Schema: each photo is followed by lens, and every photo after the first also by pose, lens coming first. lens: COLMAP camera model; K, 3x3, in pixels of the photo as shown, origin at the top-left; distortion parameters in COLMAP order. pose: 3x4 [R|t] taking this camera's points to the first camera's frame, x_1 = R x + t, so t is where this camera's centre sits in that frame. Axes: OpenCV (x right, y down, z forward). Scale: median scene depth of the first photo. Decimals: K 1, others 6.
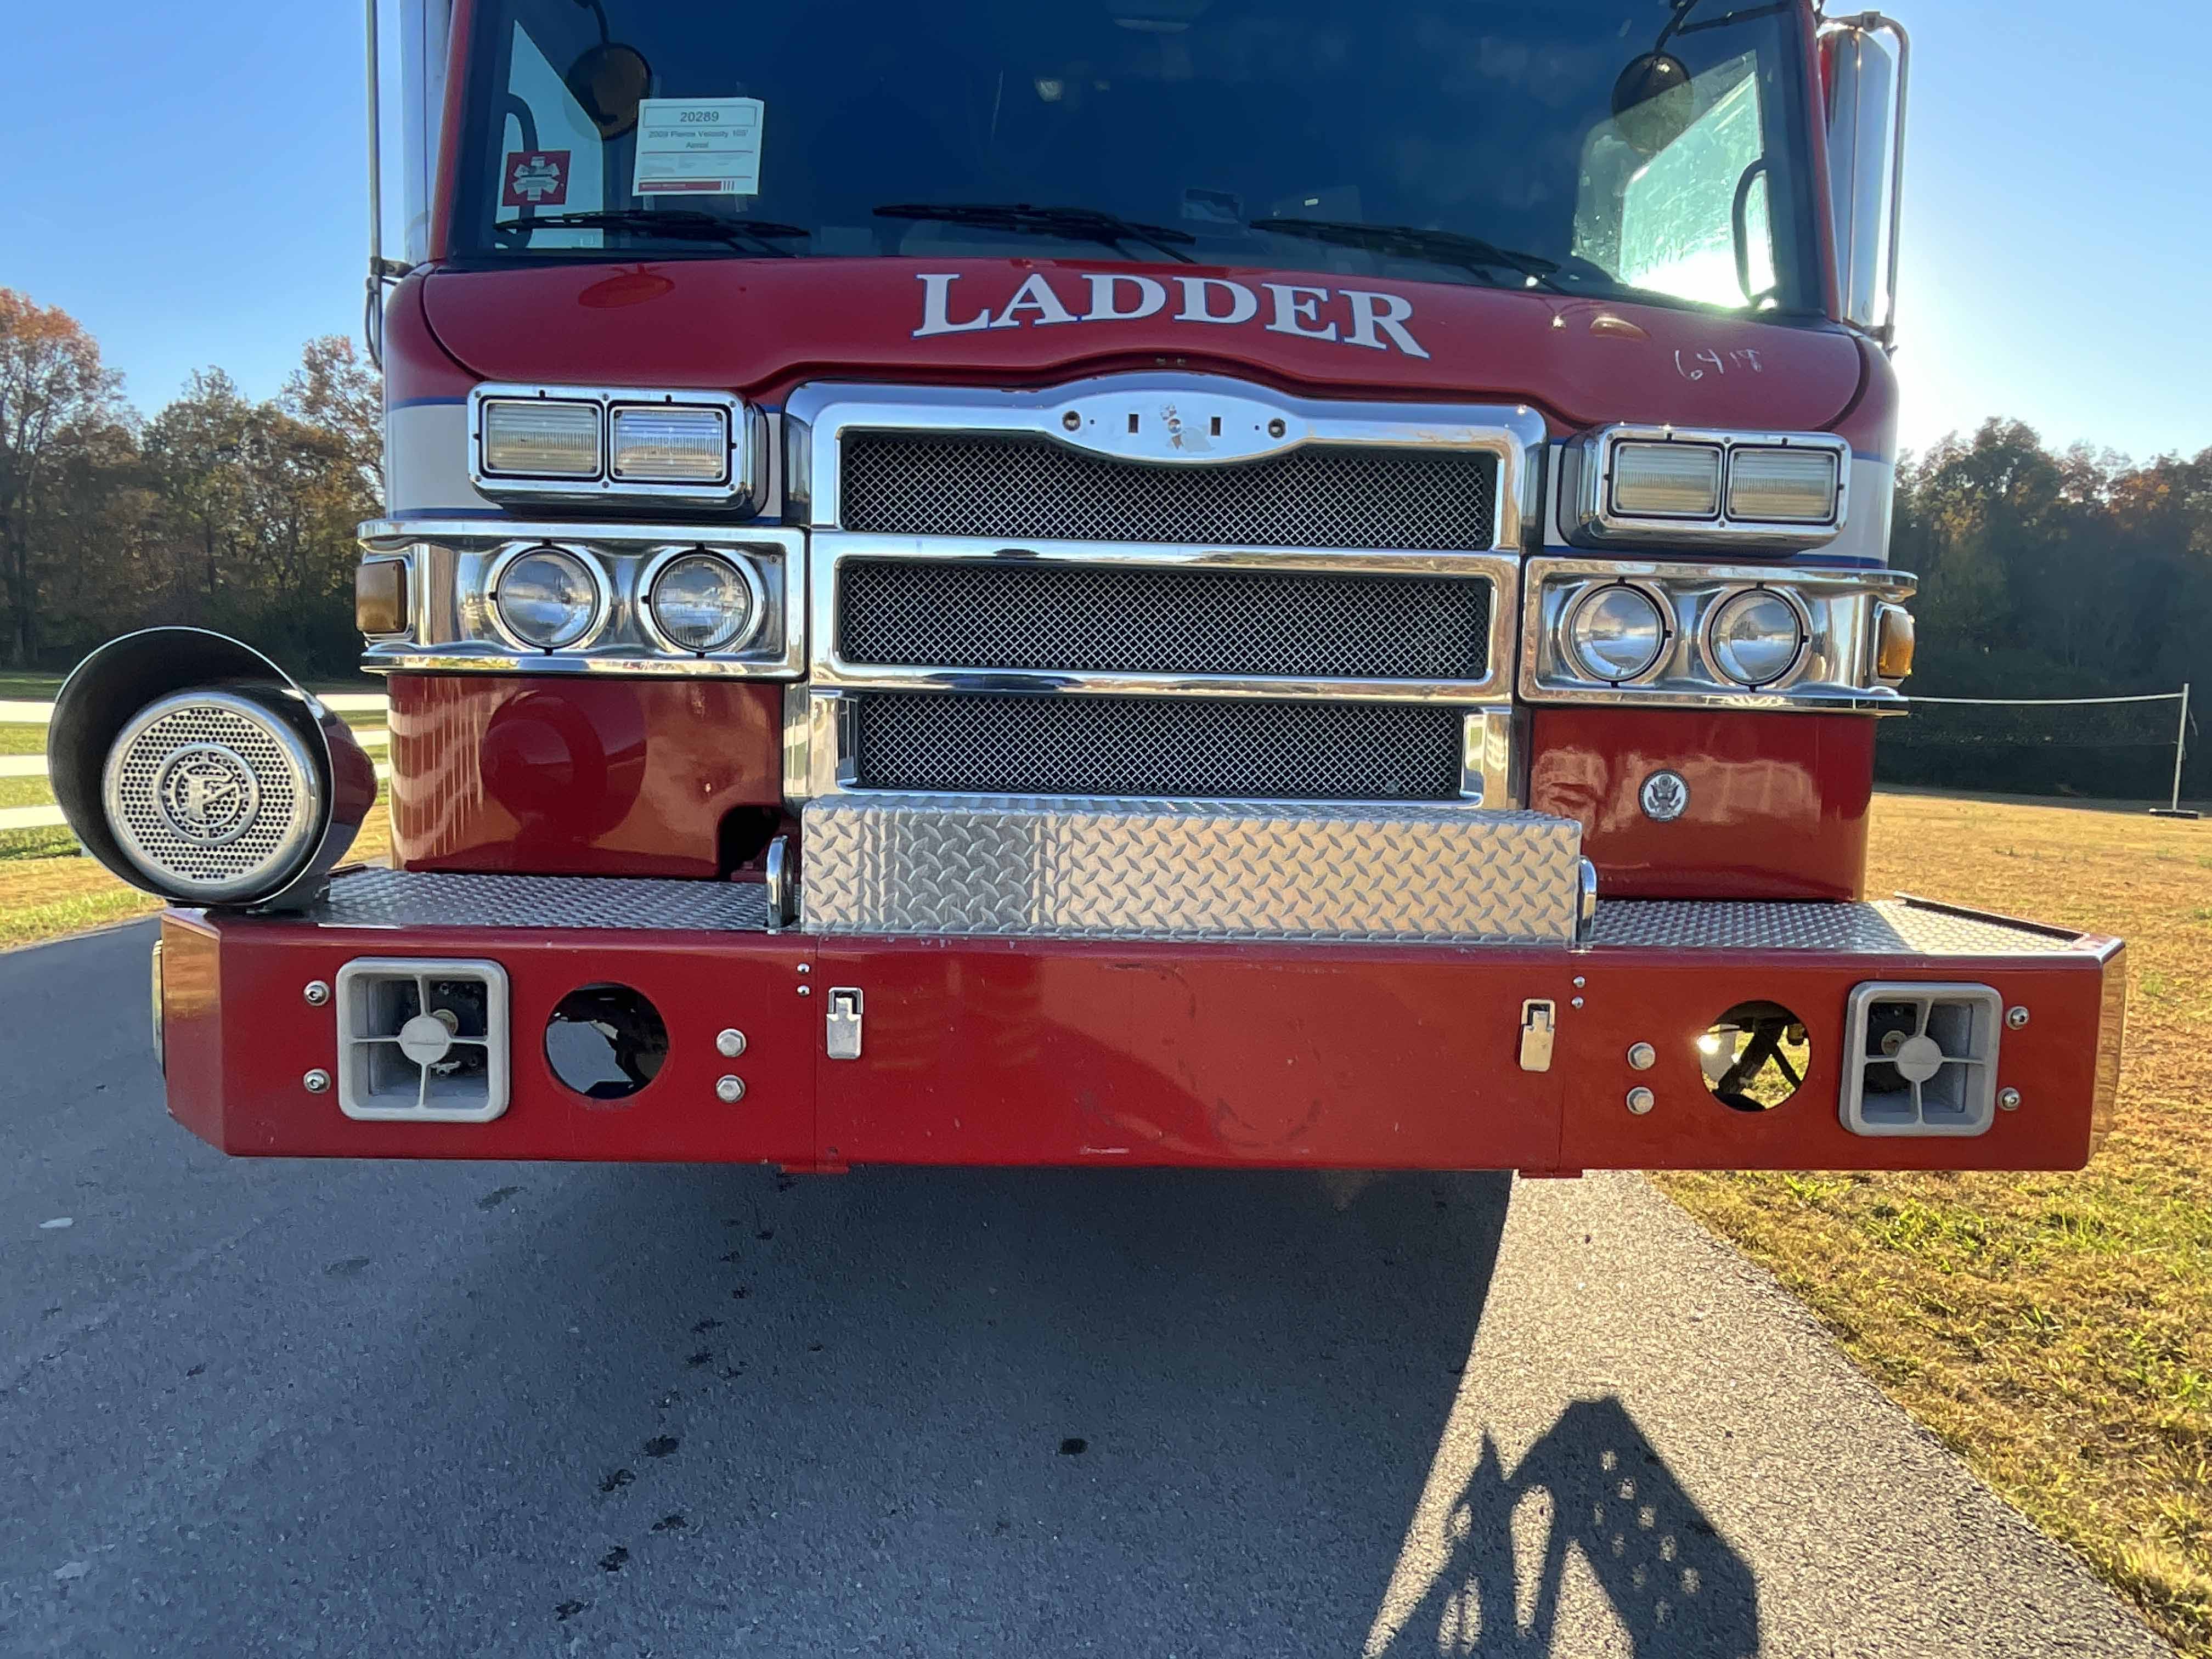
lens RADIAL K [[1356.0, 0, 1109.9], [0, 1356.0, 827.4], [0, 0, 1]] dist [-0.007812, 0.001407]
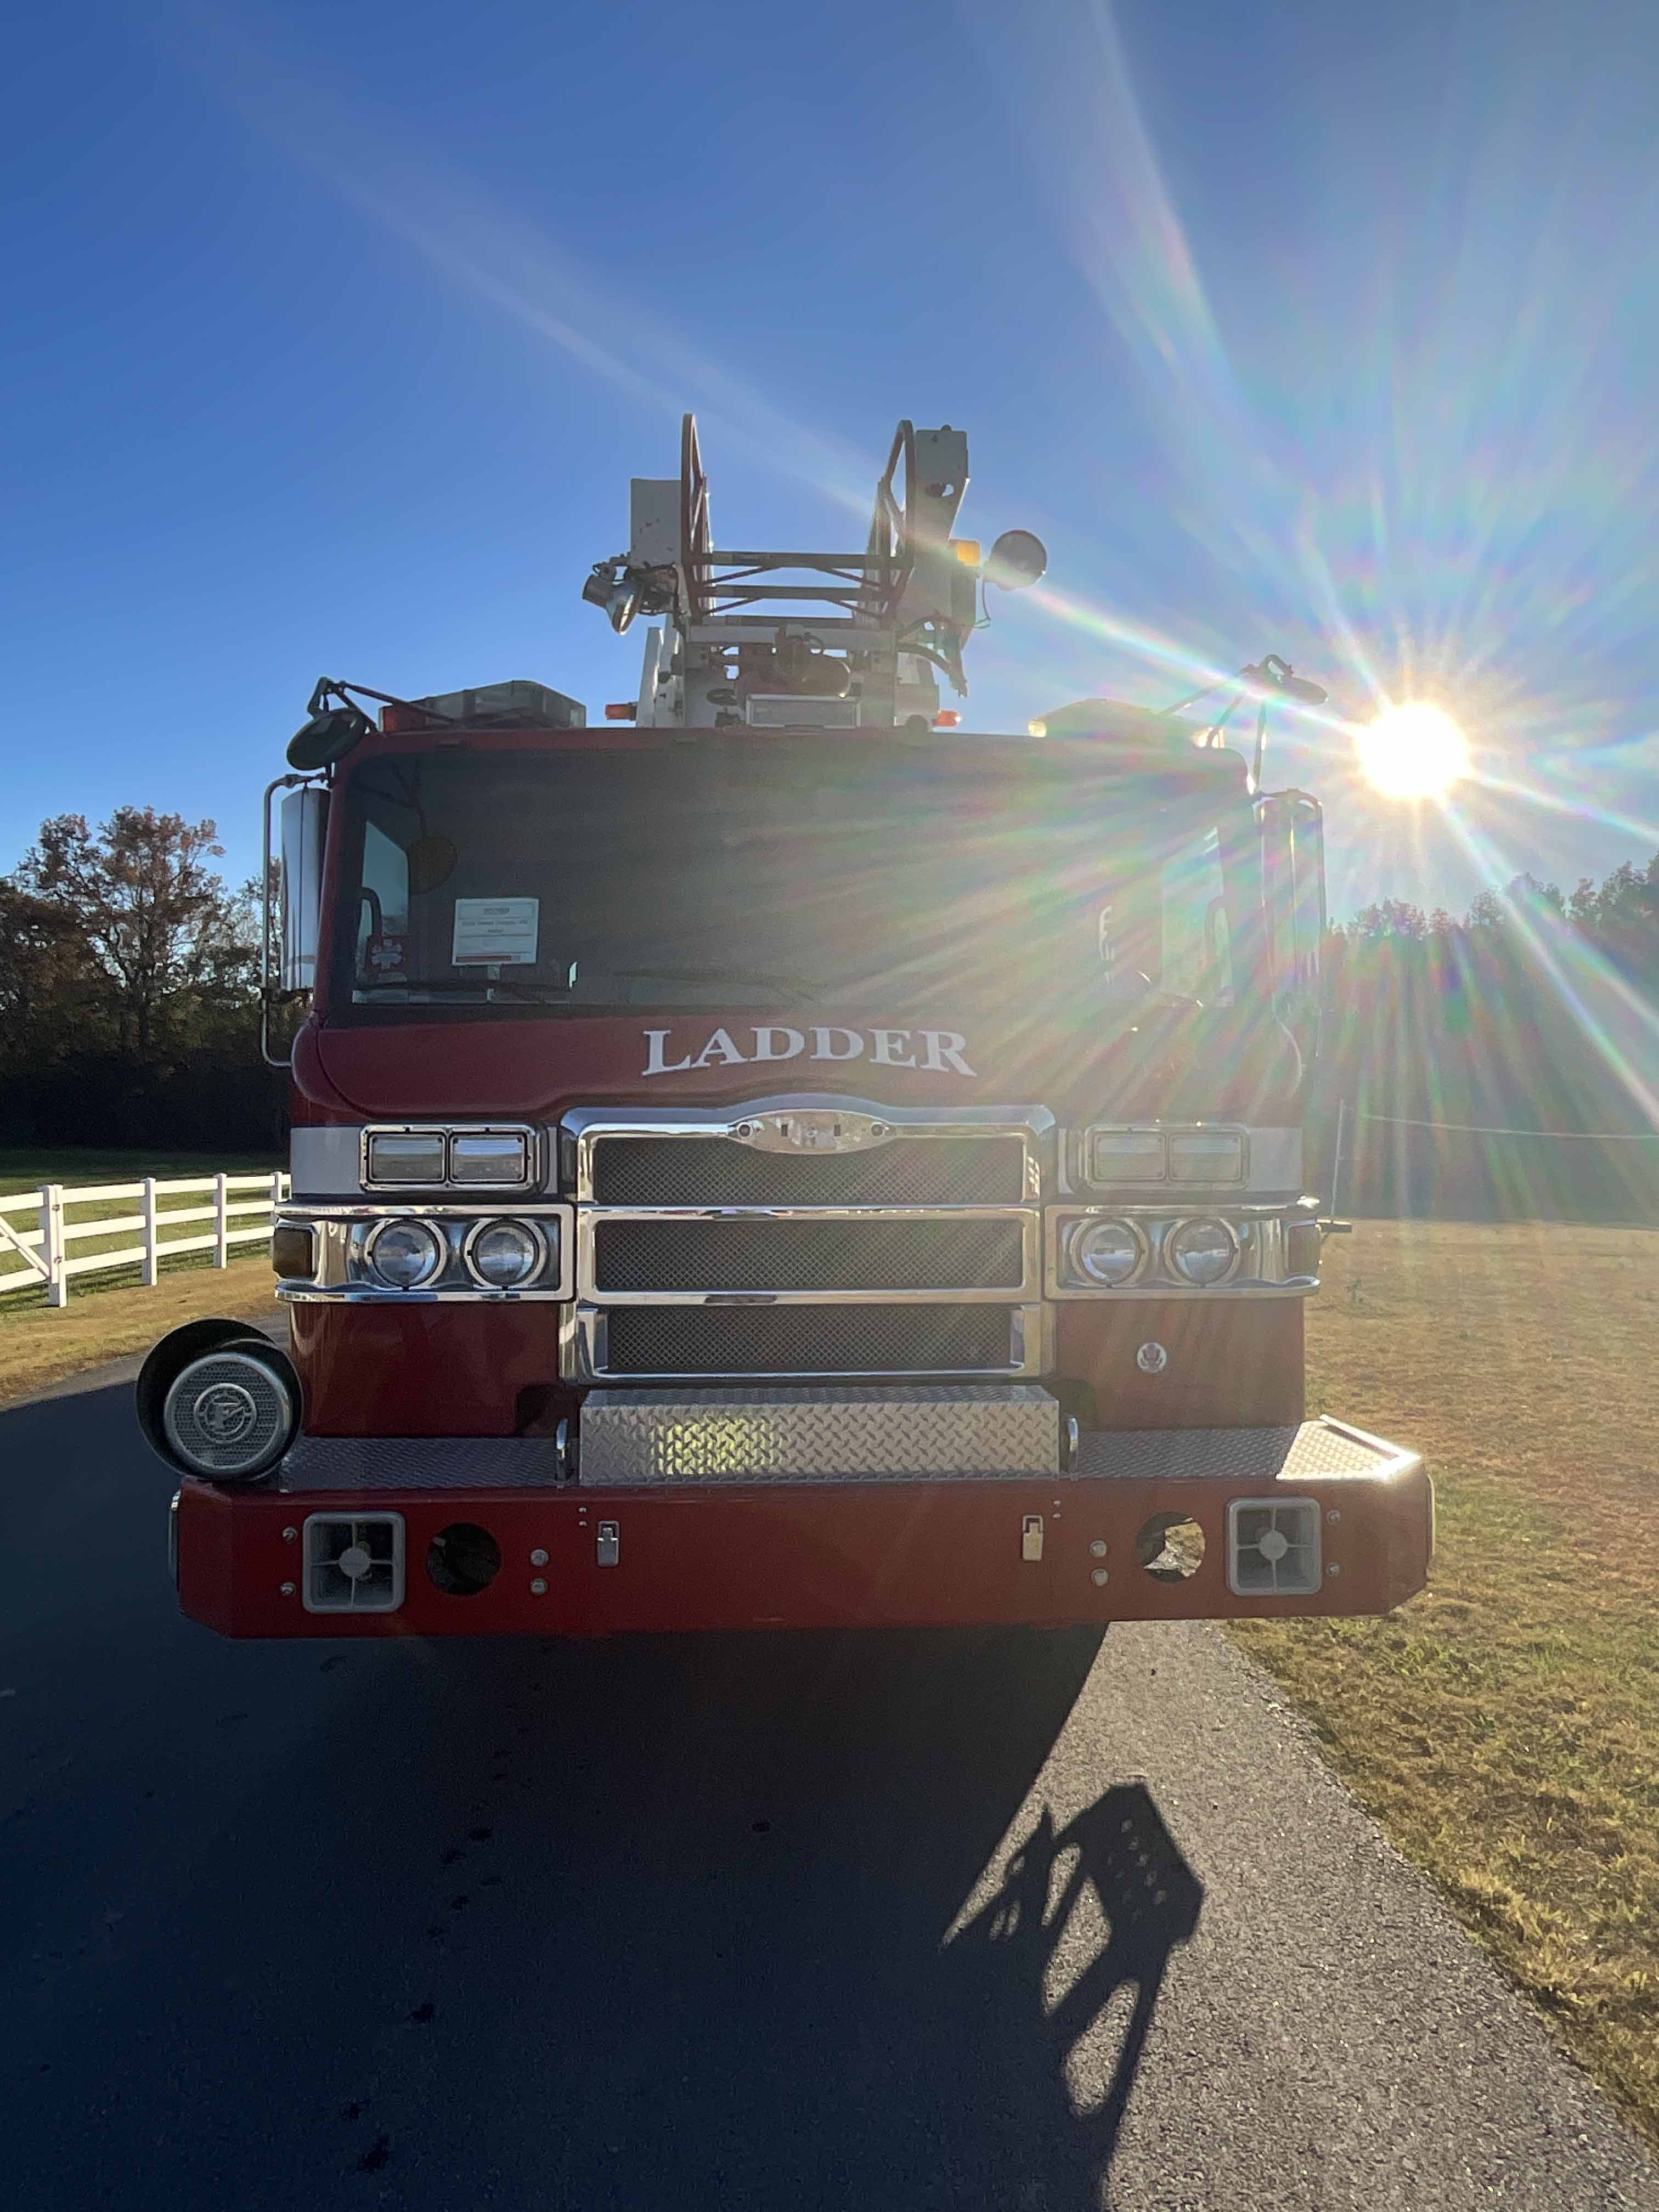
lens RADIAL K [[1356.0, 0, 826.6], [0, 1356.0, 1103.0], [0, 0, 1]] dist [-0.007812, 0.001407]
pose [[0.999580, -0.028912, 0.001728, 0.060970], [0.028910, 0.992357, -0.119963, -0.135733], [0.001753, 0.119963, 0.992777, -0.522354]]
